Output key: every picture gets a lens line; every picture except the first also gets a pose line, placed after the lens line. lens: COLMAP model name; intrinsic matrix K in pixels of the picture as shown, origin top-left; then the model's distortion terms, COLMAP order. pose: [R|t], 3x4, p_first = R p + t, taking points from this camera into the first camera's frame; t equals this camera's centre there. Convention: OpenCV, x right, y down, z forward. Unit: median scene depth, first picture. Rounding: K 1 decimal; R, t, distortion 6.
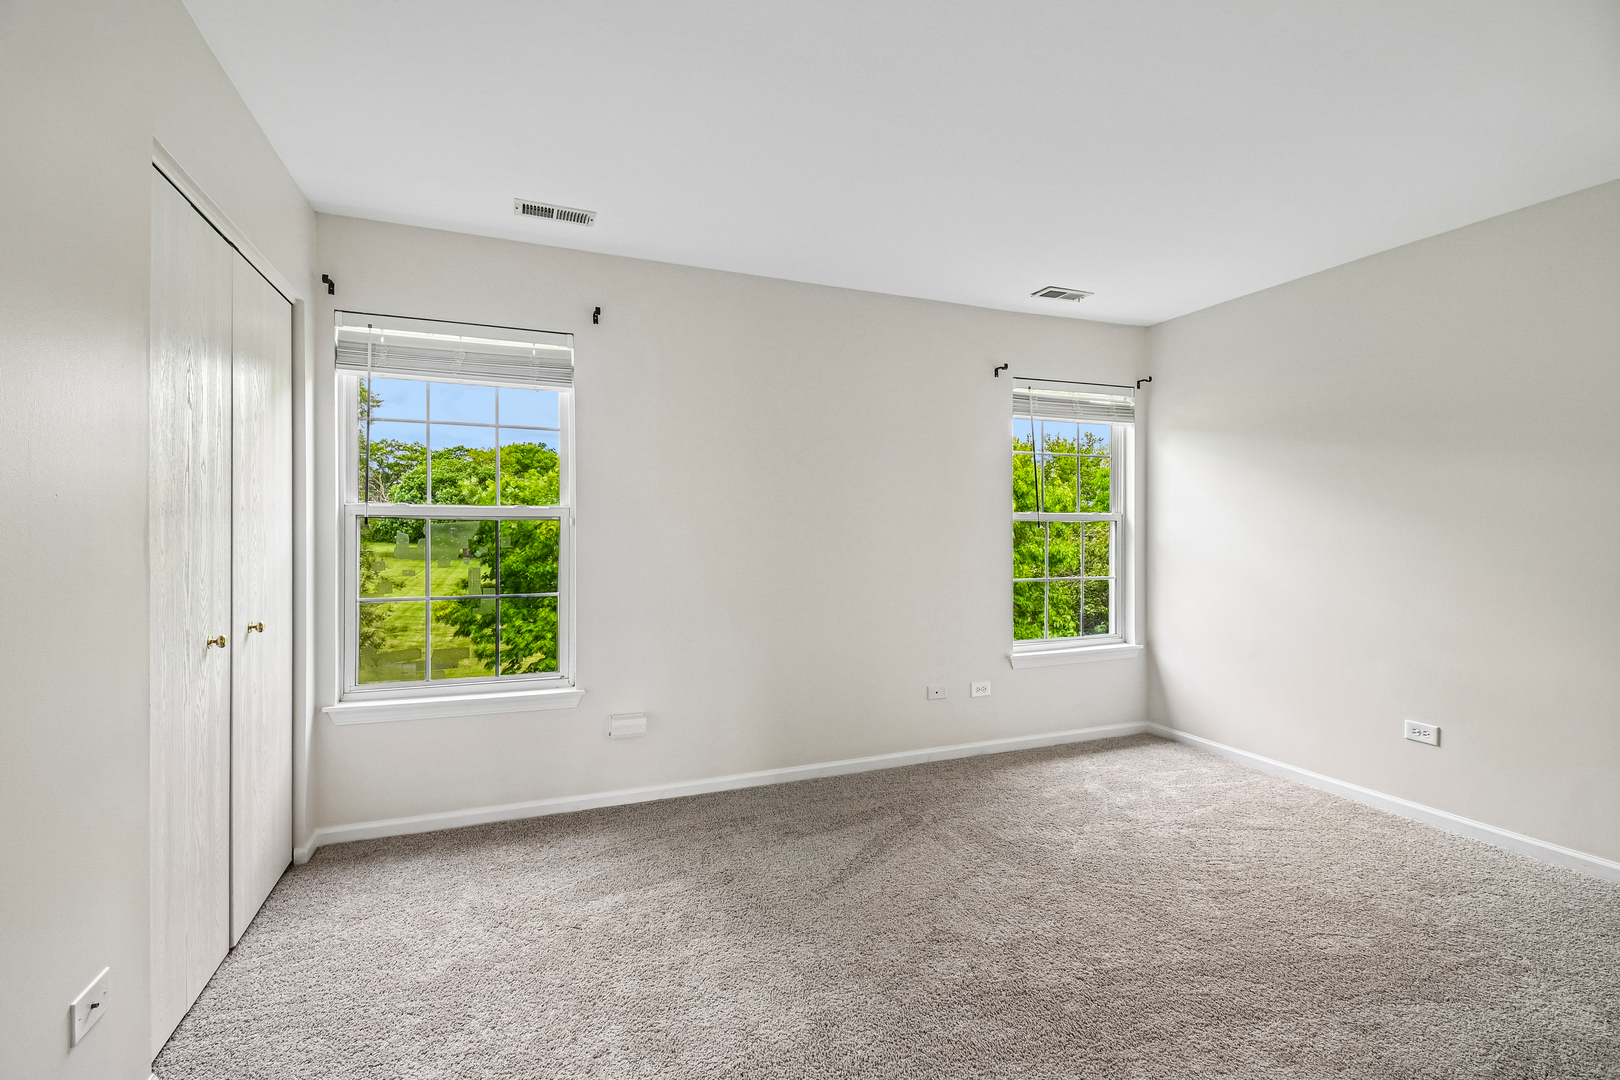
lens RADIAL K [[746.9, 0, 818.8], [0, 746.9, 523.9], [0, 0, 1]] dist [0.004161, -0.000228]
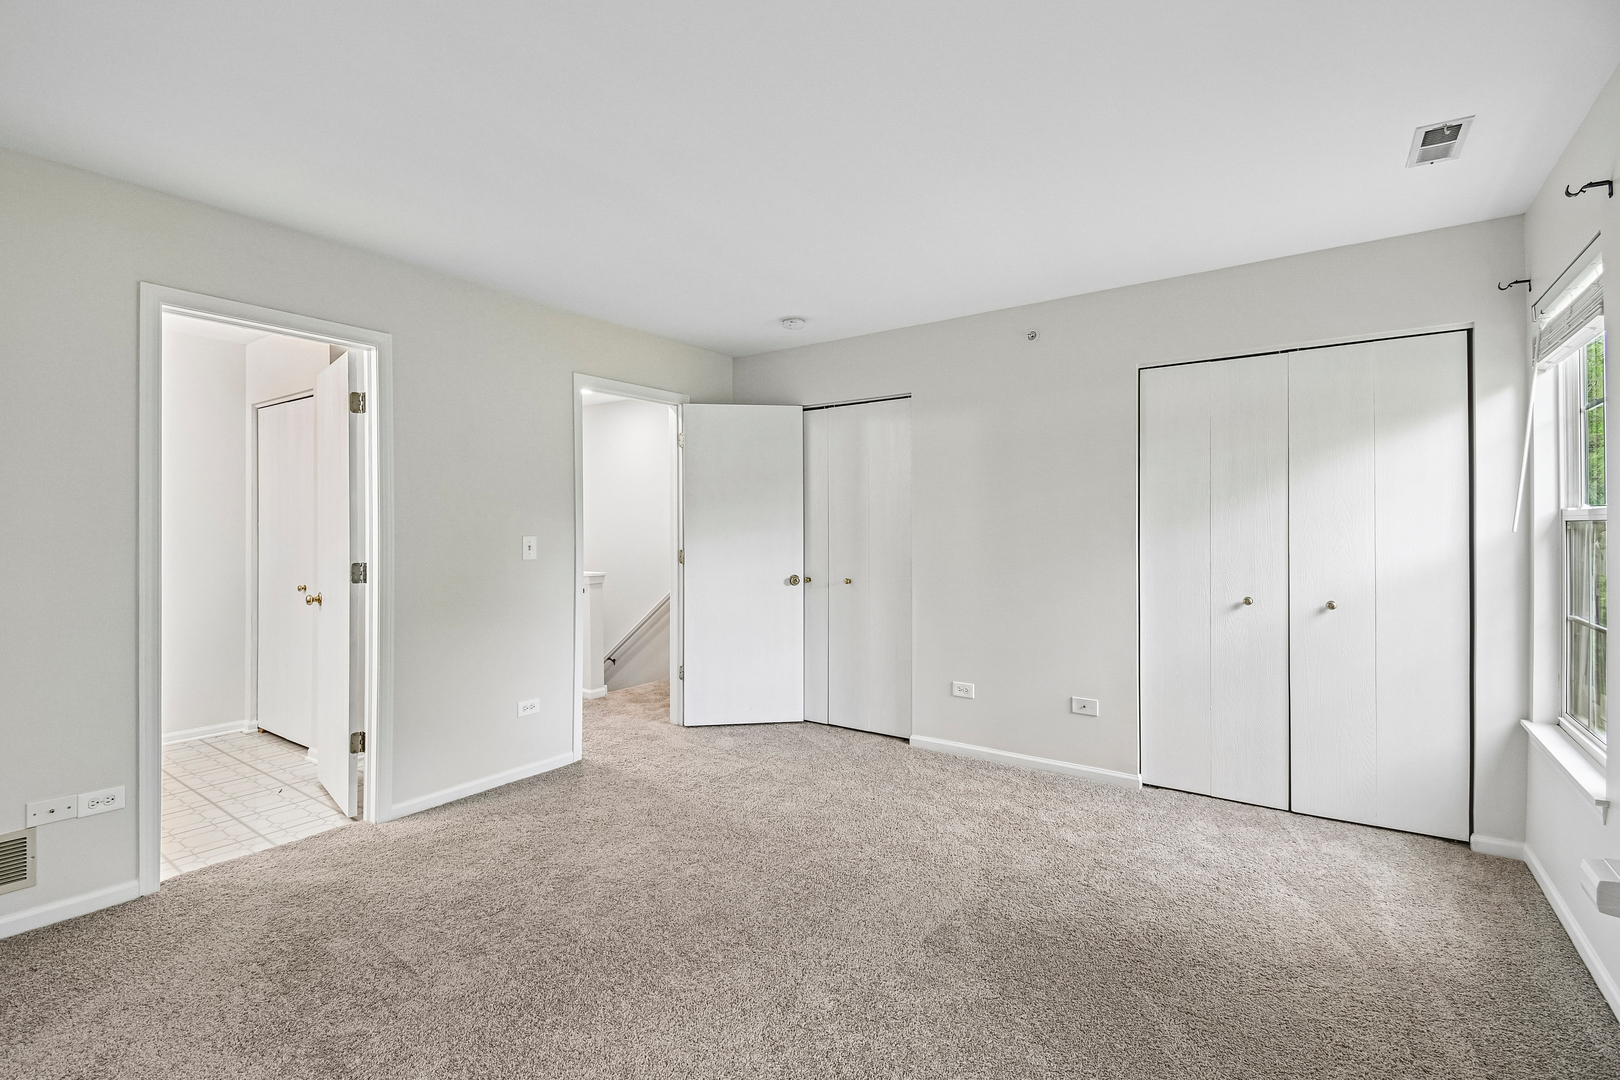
lens RADIAL K [[713.2, 0, 800.6], [0, 713.2, 534.3], [0, 0, 1]] dist [-0.006922, -0.003125]
pose [[-0.854107, 0.007216, -0.520048, 0.424957], [-0.000586, 0.999890, 0.014836, -0.006613], [0.520098, 0.012976, -0.854008, 0.888987]]
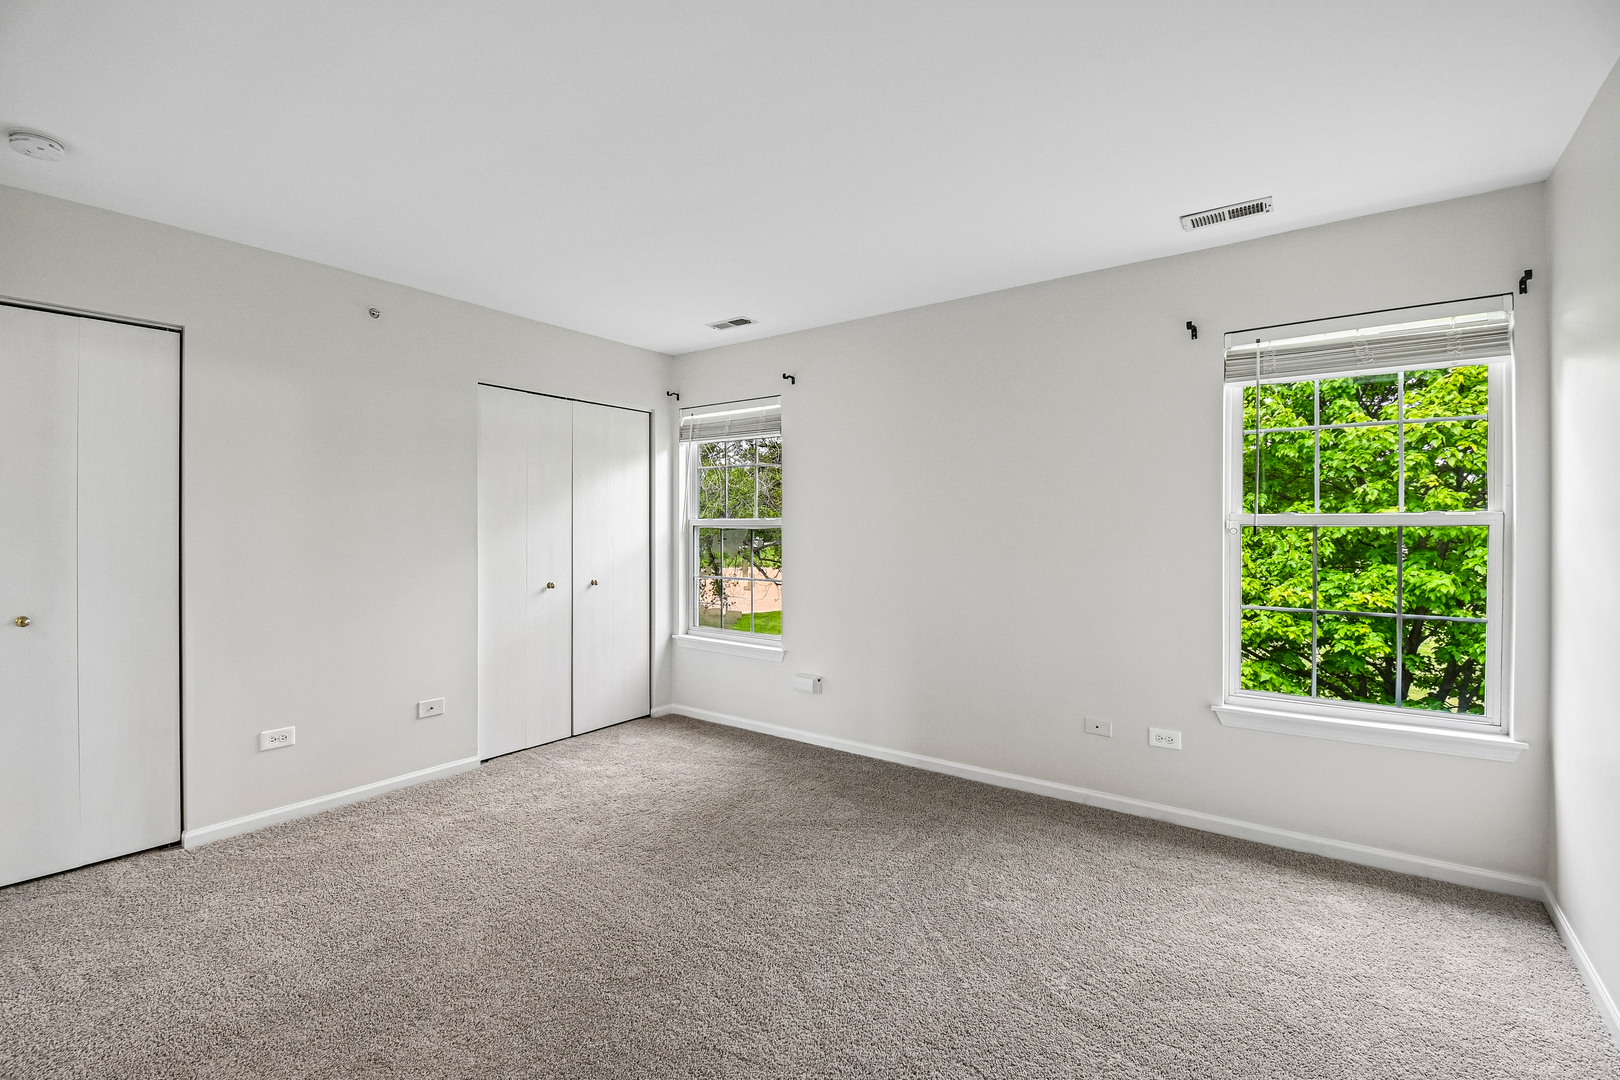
lens RADIAL K [[713.2, 0, 810.2], [0, 713.2, 534.1], [0, 0, 1]] dist [-0.006922, -0.003125]
pose [[0.518893, -0.000298, -0.854839, 0.649992], [-0.002758, 0.999994, -0.002023, 0.006370], [0.854835, 0.003408, 0.518889, 0.277832]]
